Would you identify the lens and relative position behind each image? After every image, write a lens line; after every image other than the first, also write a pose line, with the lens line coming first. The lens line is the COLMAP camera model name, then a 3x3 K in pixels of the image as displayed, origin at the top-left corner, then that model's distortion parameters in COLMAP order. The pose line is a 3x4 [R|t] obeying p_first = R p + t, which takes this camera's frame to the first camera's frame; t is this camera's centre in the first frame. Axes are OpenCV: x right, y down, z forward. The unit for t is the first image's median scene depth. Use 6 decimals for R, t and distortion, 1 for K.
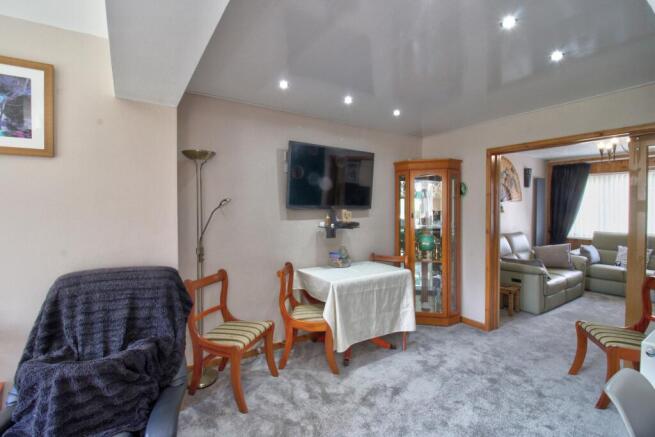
lens RADIAL K [[306.2, 0, 328.0], [0, 306.2, 208.8], [0, 0, 1]] dist [0.000087, -0.013284]
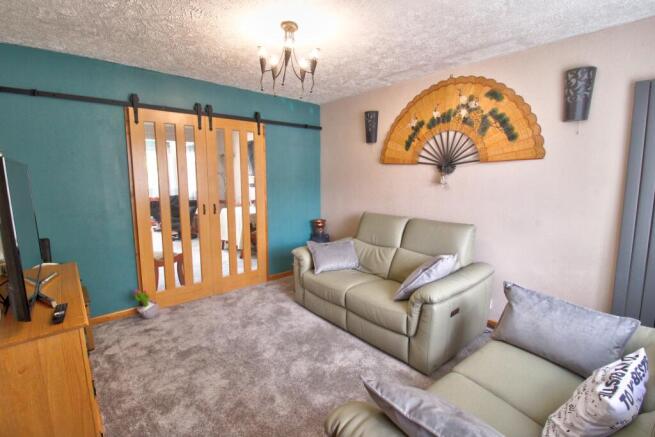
lens RADIAL K [[304.1, 0, 328.5], [0, 304.1, 213.7], [0, 0, 1]] dist [0.000736, -0.012600]
pose [[0.127481, 0.116871, -0.984931, 1.077661], [-0.015631, 0.993147, 0.115823, 0.004443], [0.991718, 0.000630, 0.128435, 0.704057]]
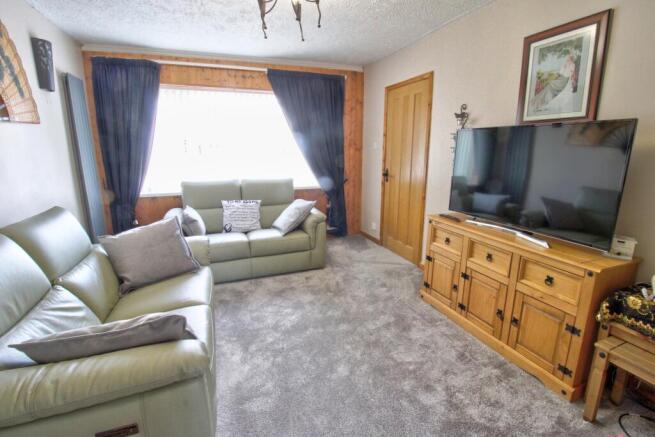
lens RADIAL K [[304.1, 0, 328.5], [0, 304.1, 213.7], [0, 0, 1]] dist [0.000736, -0.012600]
pose [[0.218452, -0.212687, 0.952388, 0.346341], [0.018817, 0.976696, 0.213800, 0.010843], [-0.975666, -0.028784, 0.217364, 0.589544]]
